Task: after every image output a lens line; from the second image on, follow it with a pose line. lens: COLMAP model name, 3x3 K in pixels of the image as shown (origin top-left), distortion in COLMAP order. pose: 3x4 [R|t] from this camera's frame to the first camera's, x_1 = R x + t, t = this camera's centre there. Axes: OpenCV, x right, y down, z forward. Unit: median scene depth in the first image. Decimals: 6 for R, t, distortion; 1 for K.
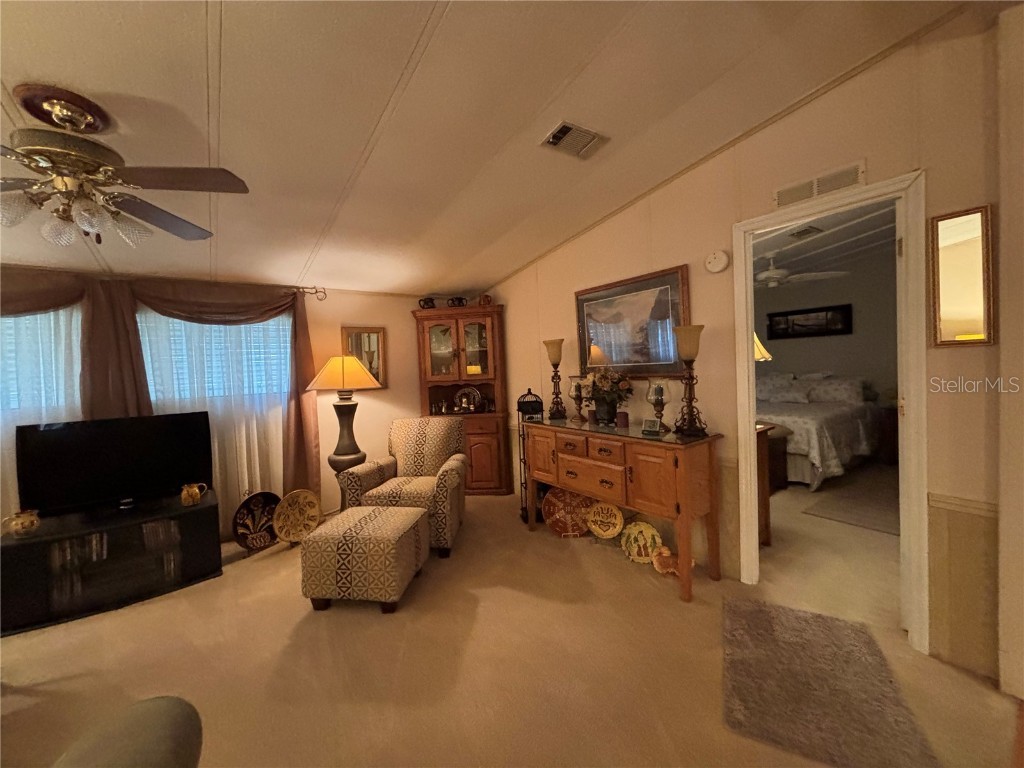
lens RADIAL K [[417.5, 0, 511.9], [0, 417.5, 377.4], [0, 0, 1]] dist [0.003093, 0.000900]
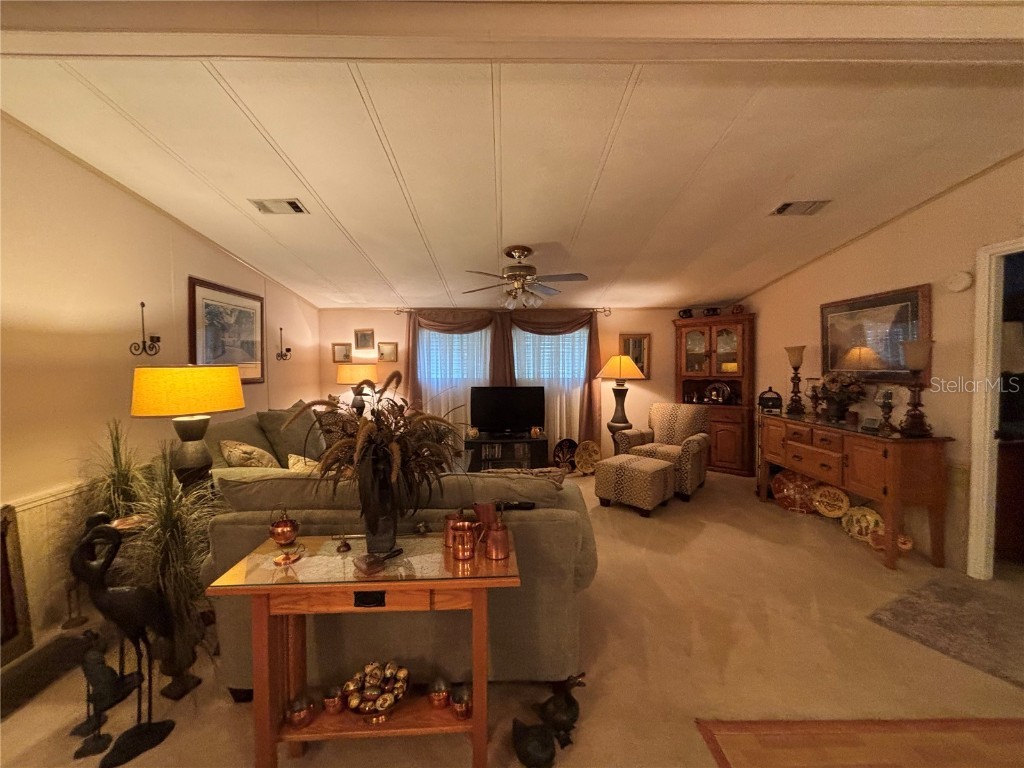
lens RADIAL K [[417.5, 0, 512.1], [0, 417.5, 375.5], [0, 0, 1]] dist [0.003093, 0.000900]
pose [[0.820477, 0.053722, -0.569149, 0.136513], [-0.044571, 0.998556, 0.030000, -0.009478], [0.569939, 0.000753, 0.821687, -0.476213]]
